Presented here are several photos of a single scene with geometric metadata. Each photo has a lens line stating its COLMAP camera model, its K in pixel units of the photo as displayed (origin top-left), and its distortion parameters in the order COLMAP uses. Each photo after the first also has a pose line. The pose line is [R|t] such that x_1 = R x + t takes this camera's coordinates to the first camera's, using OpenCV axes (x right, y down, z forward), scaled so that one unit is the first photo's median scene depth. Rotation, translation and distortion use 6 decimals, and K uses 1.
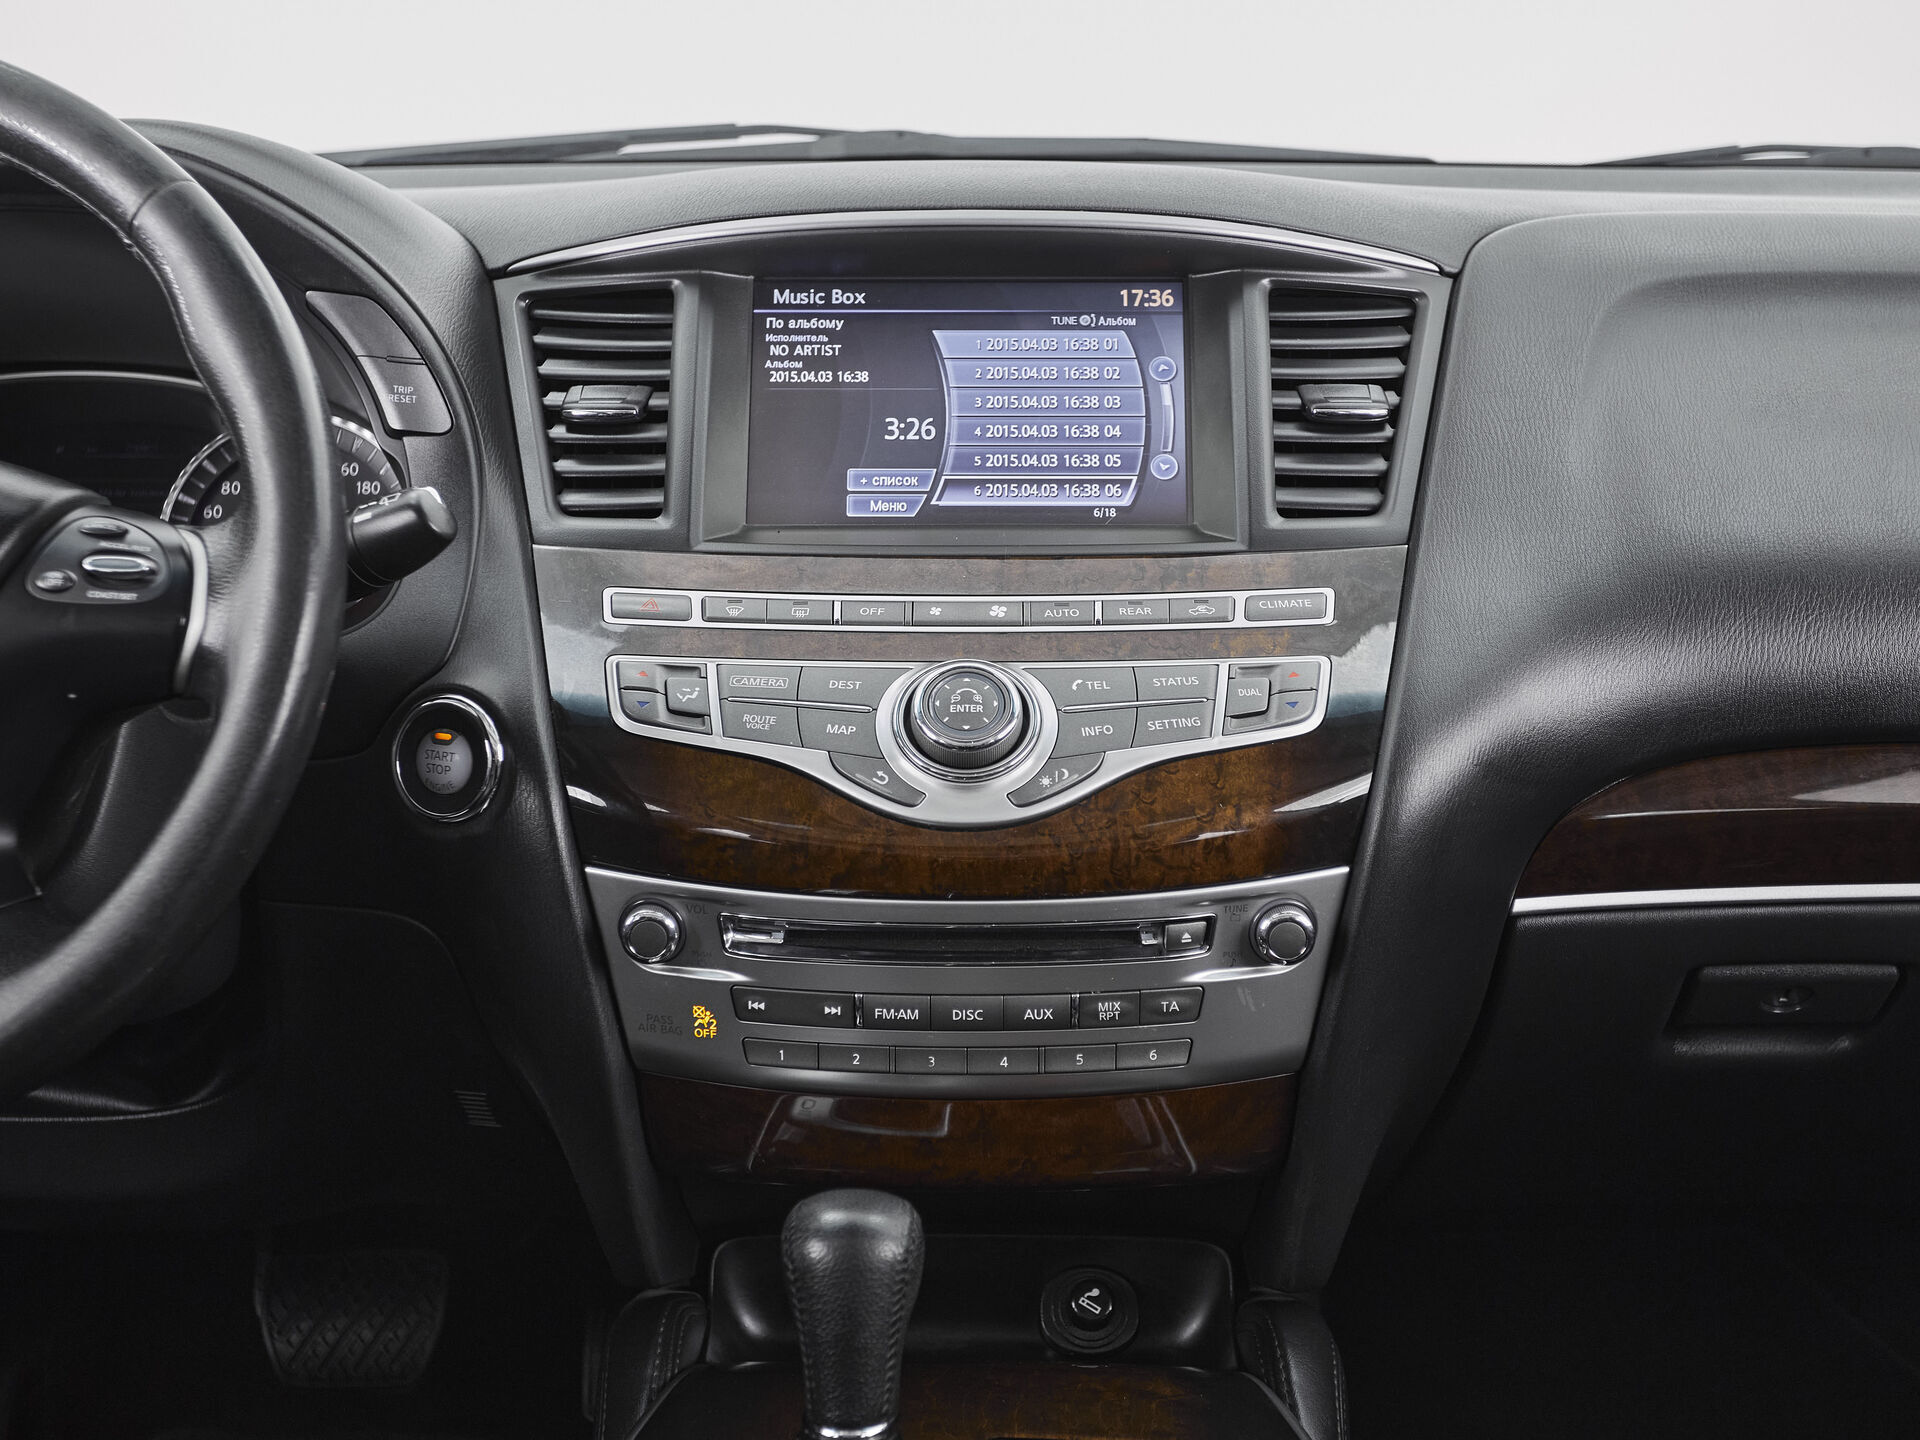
lens RADIAL K [[2470.2, 0, 944.0], [0, 2470.2, 735.5], [0, 0, 1]] dist [0.018195, 0.056006]
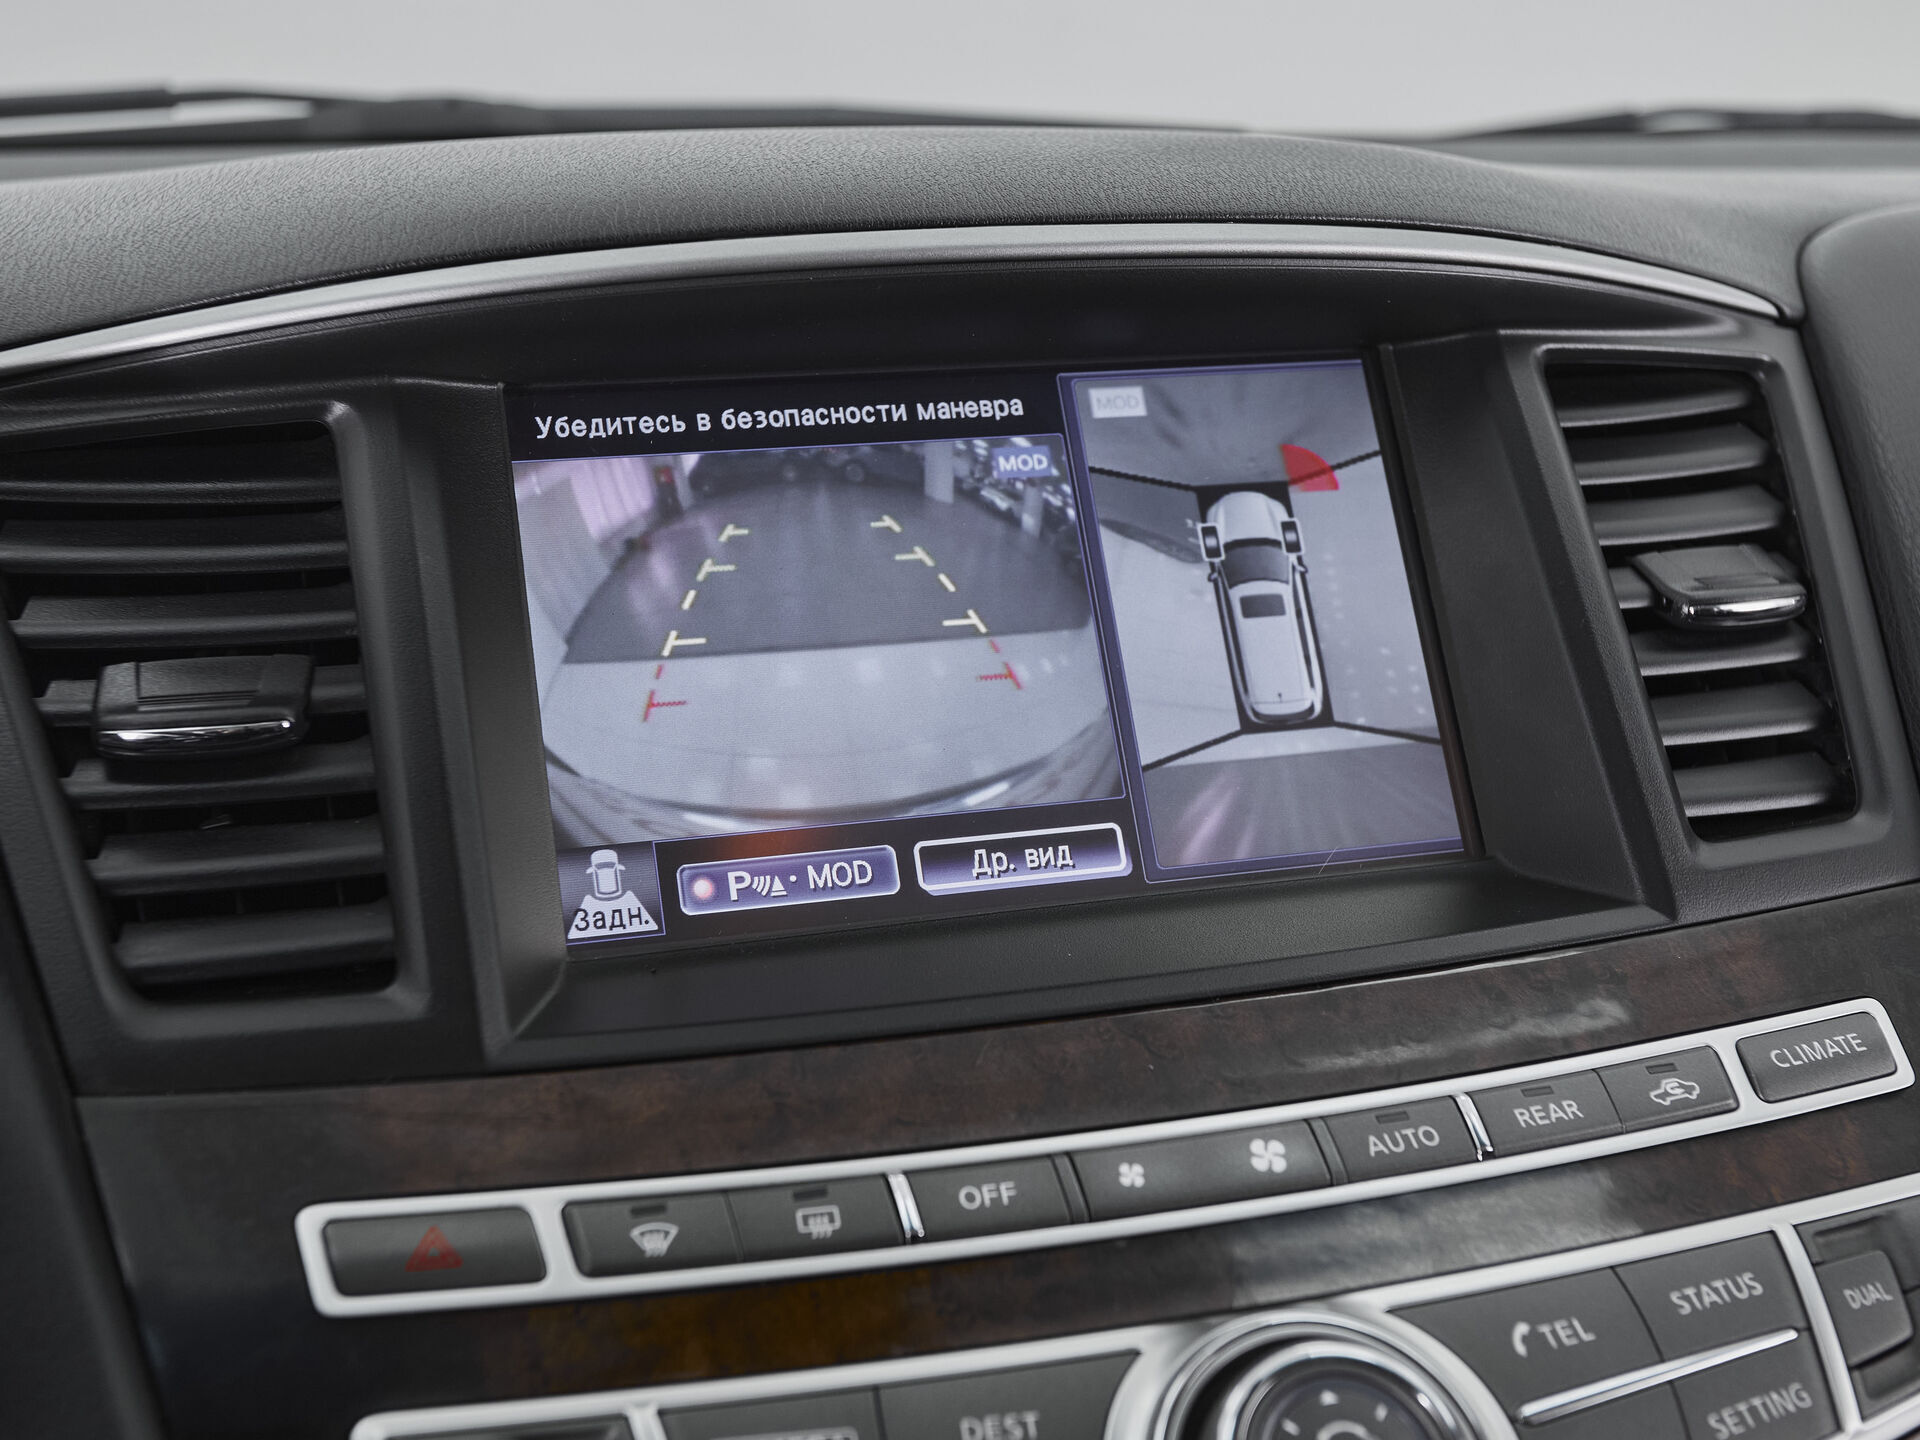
lens RADIAL K [[2415.0, 0, 960.0], [0, 2415.0, 720.0], [0, 0, 1]] dist [0.083758, -0.018341]
pose [[0.951392, -0.082928, 0.296609, -0.143849], [0.083942, 0.996427, 0.009338, -0.129976], [-0.296323, 0.016014, 0.954953, 0.591254]]
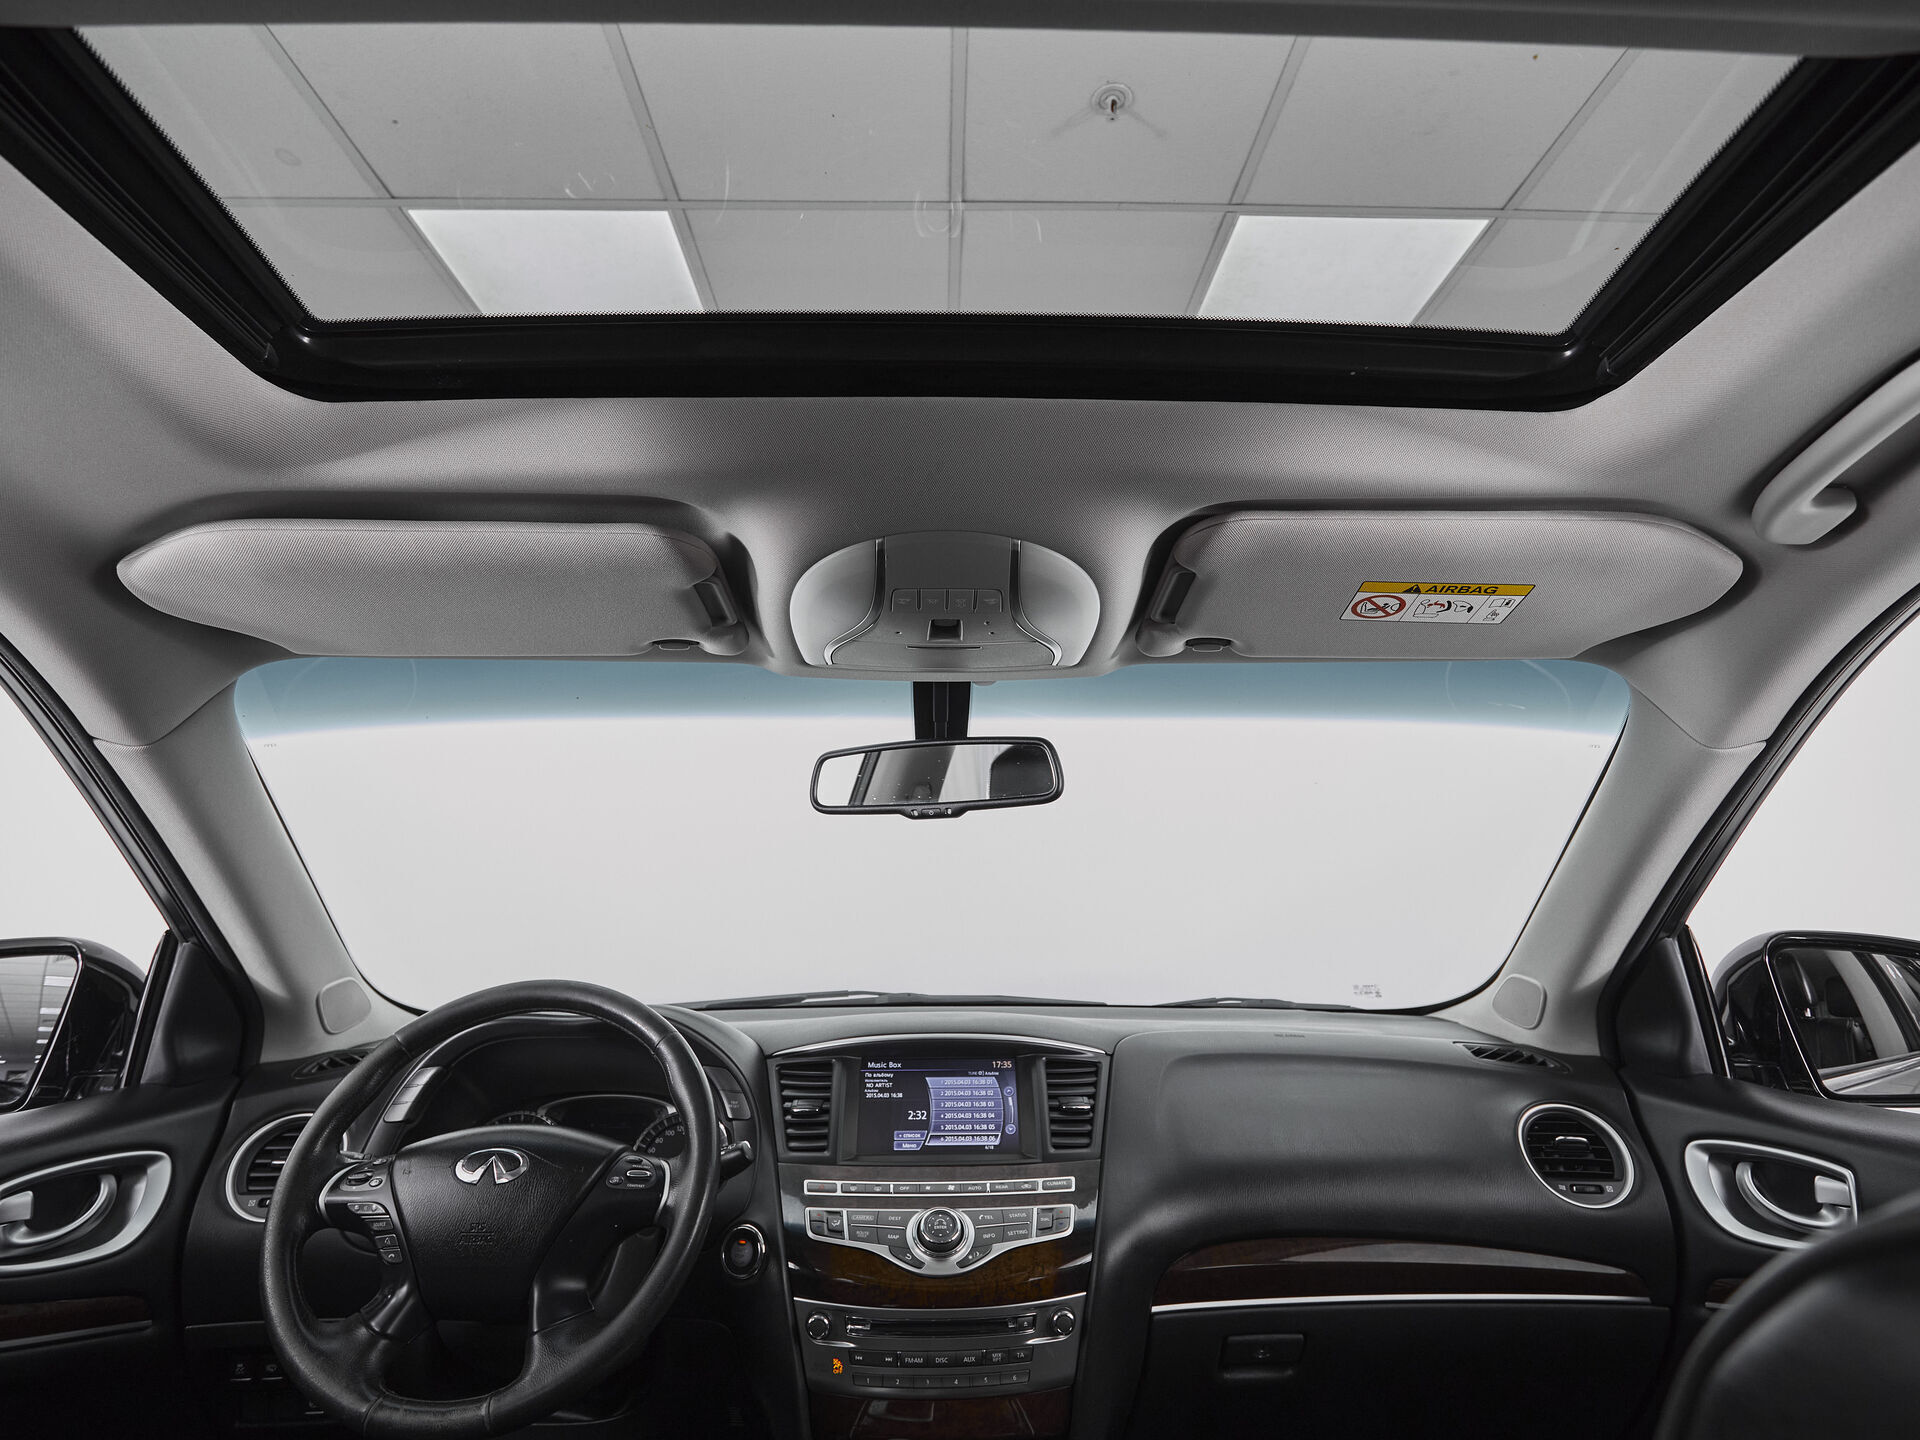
lens RADIAL K [[1049.5, 0, 954.8], [0, 1049.5, 721.2], [0, 0, 1]] dist [-0.002285, 0.000041]
pose [[0.999289, 0.003922, 0.037505, -0.018638], [0.013425, 0.892415, -0.451015, 0.011620], [-0.035239, 0.451198, 0.891728, -0.245600]]
